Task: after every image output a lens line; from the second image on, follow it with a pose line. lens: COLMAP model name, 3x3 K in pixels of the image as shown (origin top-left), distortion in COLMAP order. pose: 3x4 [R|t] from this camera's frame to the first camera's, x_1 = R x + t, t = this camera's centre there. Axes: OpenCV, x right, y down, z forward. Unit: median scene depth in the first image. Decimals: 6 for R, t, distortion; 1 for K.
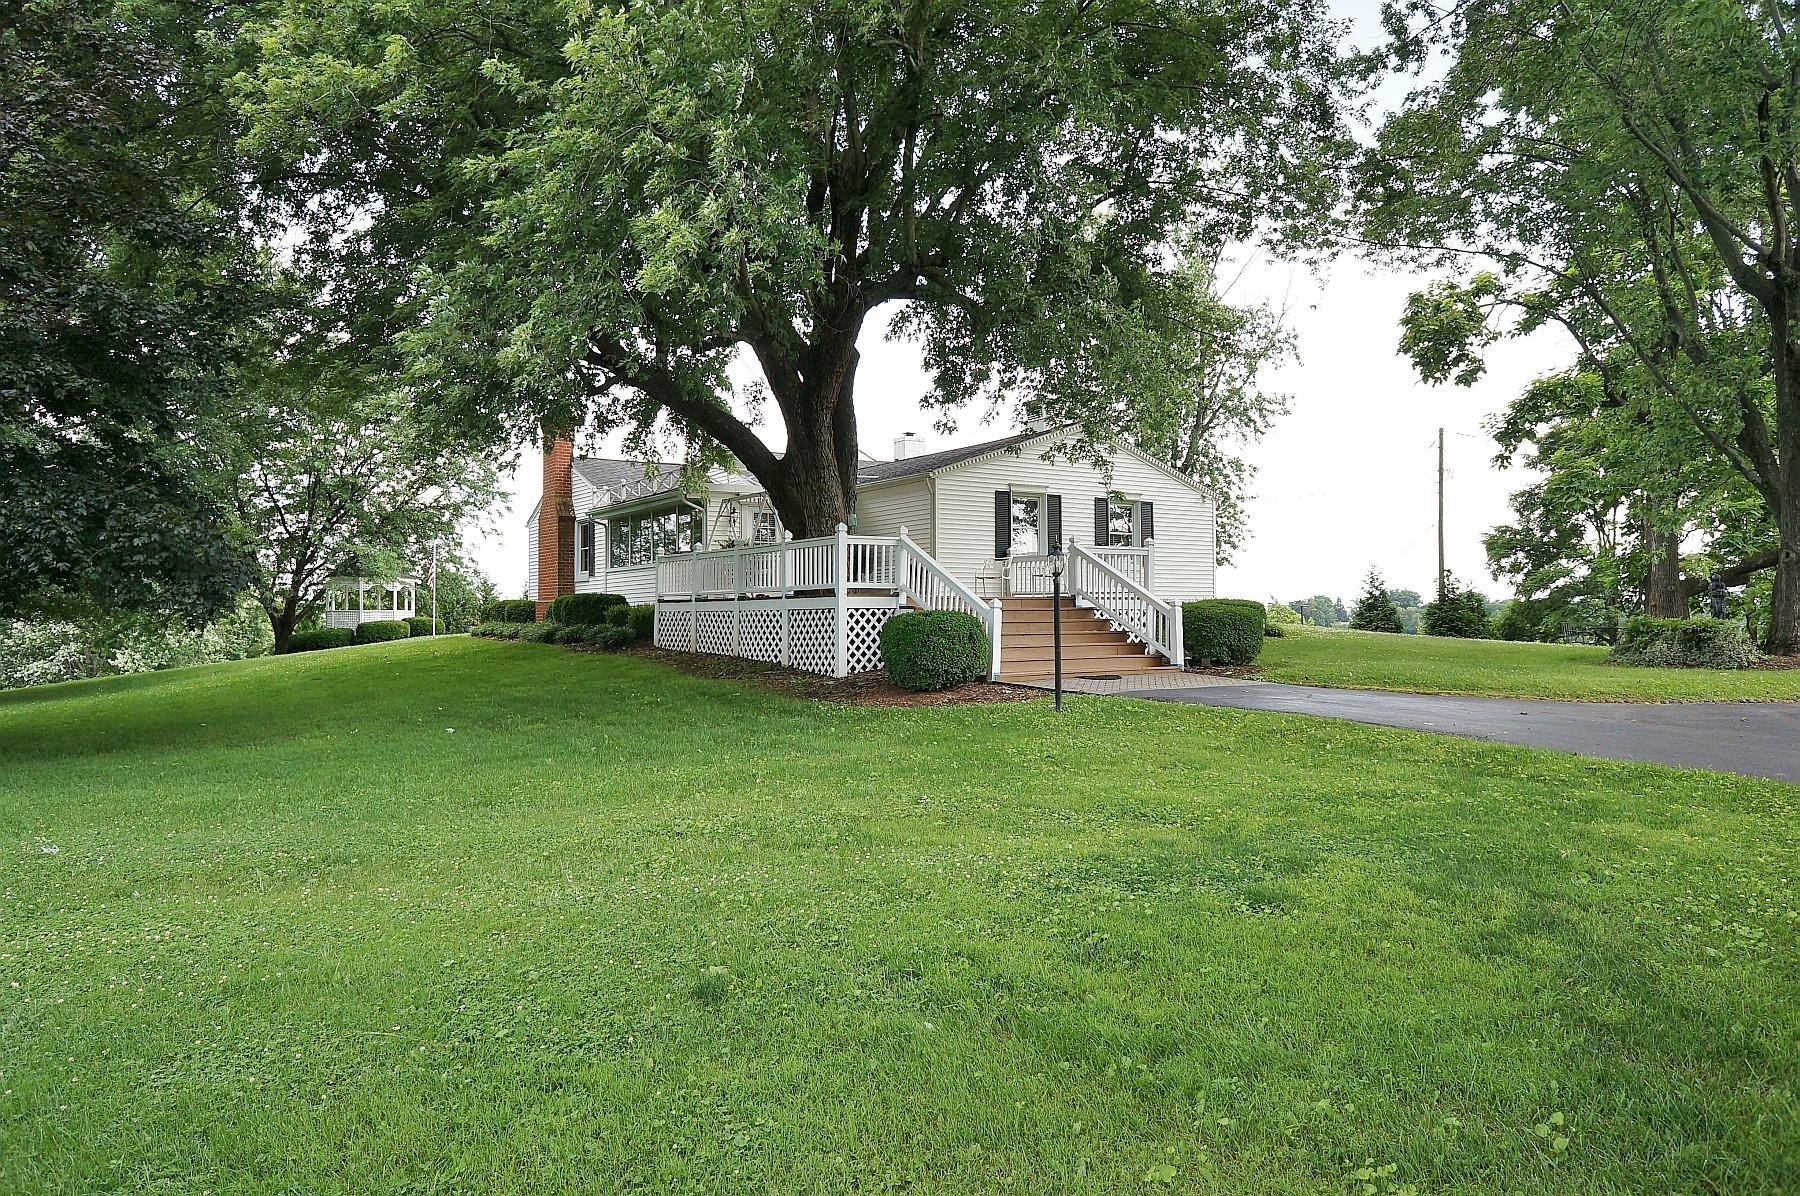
lens RADIAL K [[1220.6, 0, 900.0], [0, 1220.6, 598.0], [0, 0, 1]] dist [-0.002217, -0.004154]
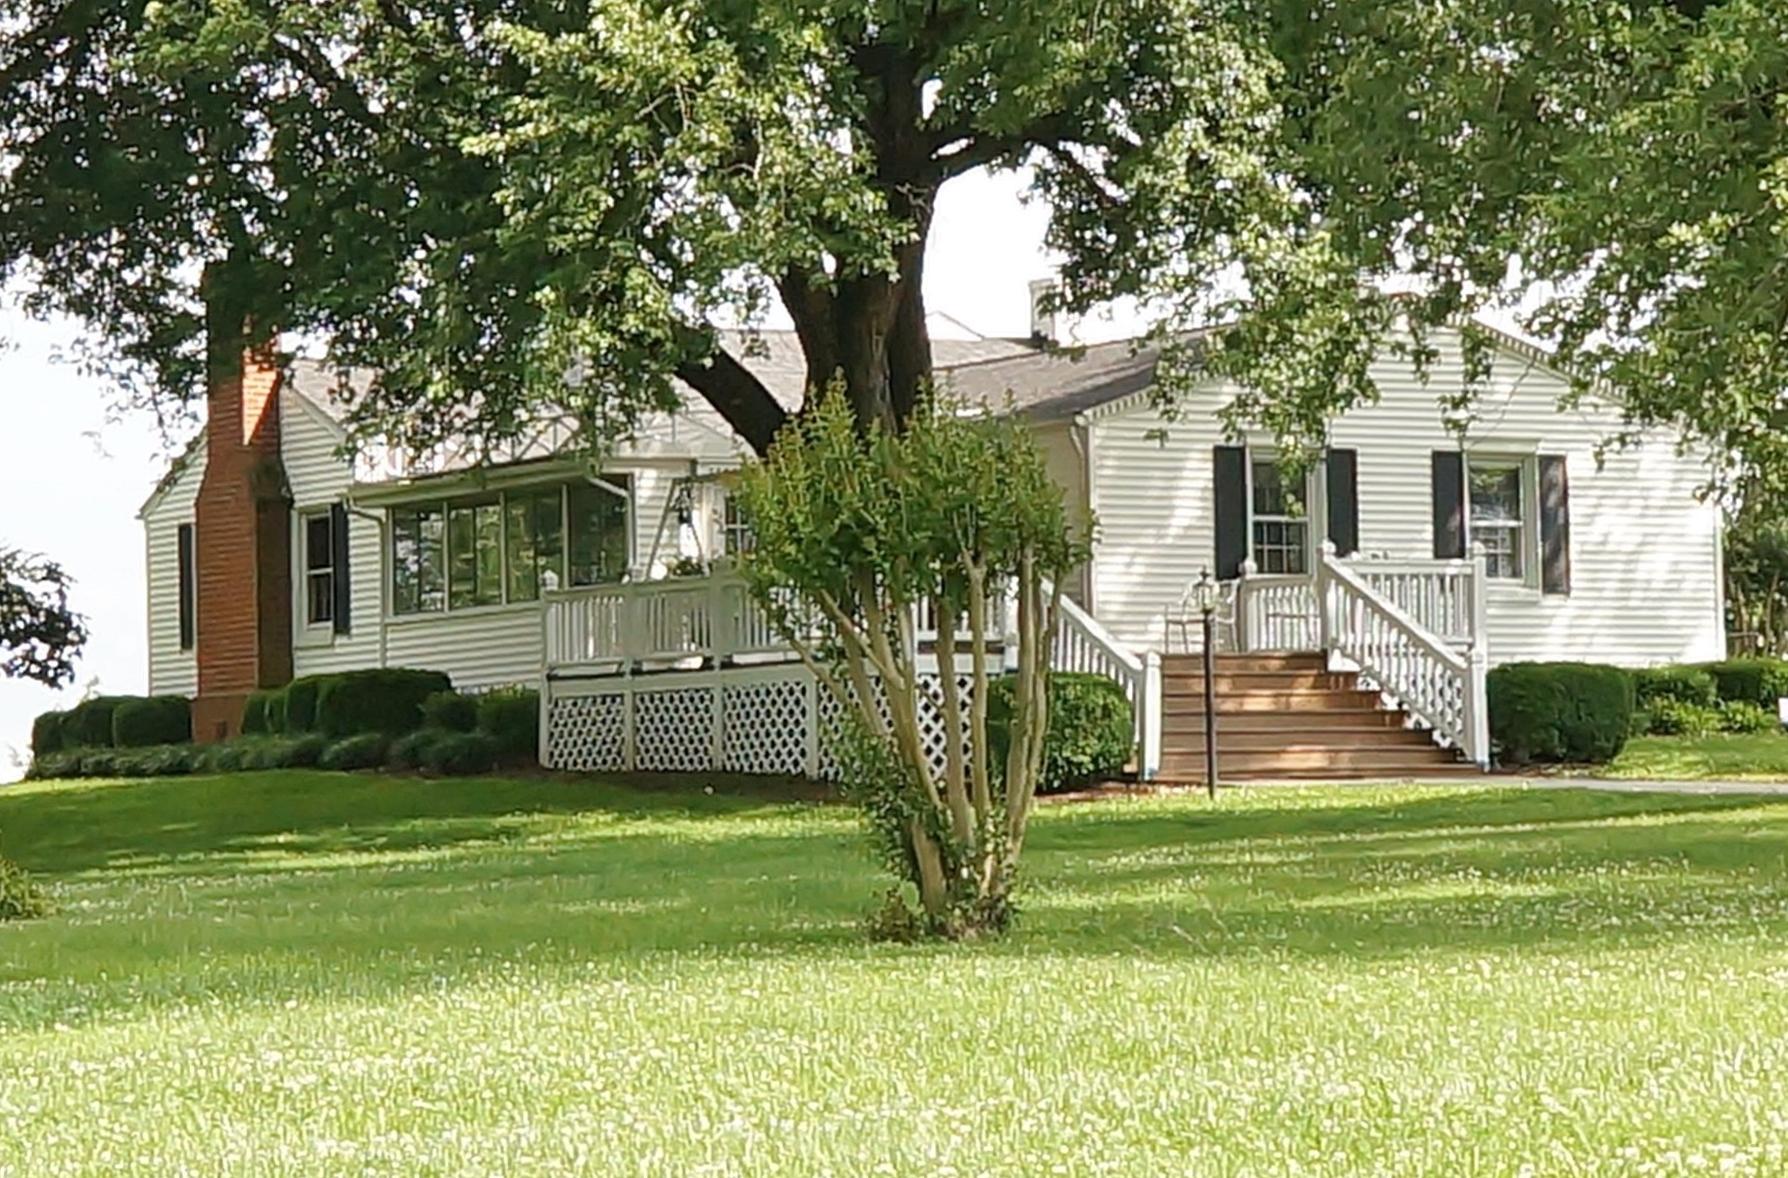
lens RADIAL K [[7200.1, 0, 894.0], [0, 7200.1, 589.0], [0, 0, 1]] dist [-0.005523, -0.033873]
pose [[0.999080, -0.019470, -0.038211, 0.073224], [0.018562, 0.999540, -0.023980, 0.045460], [0.038660, 0.023249, 0.998982, -2.287728]]
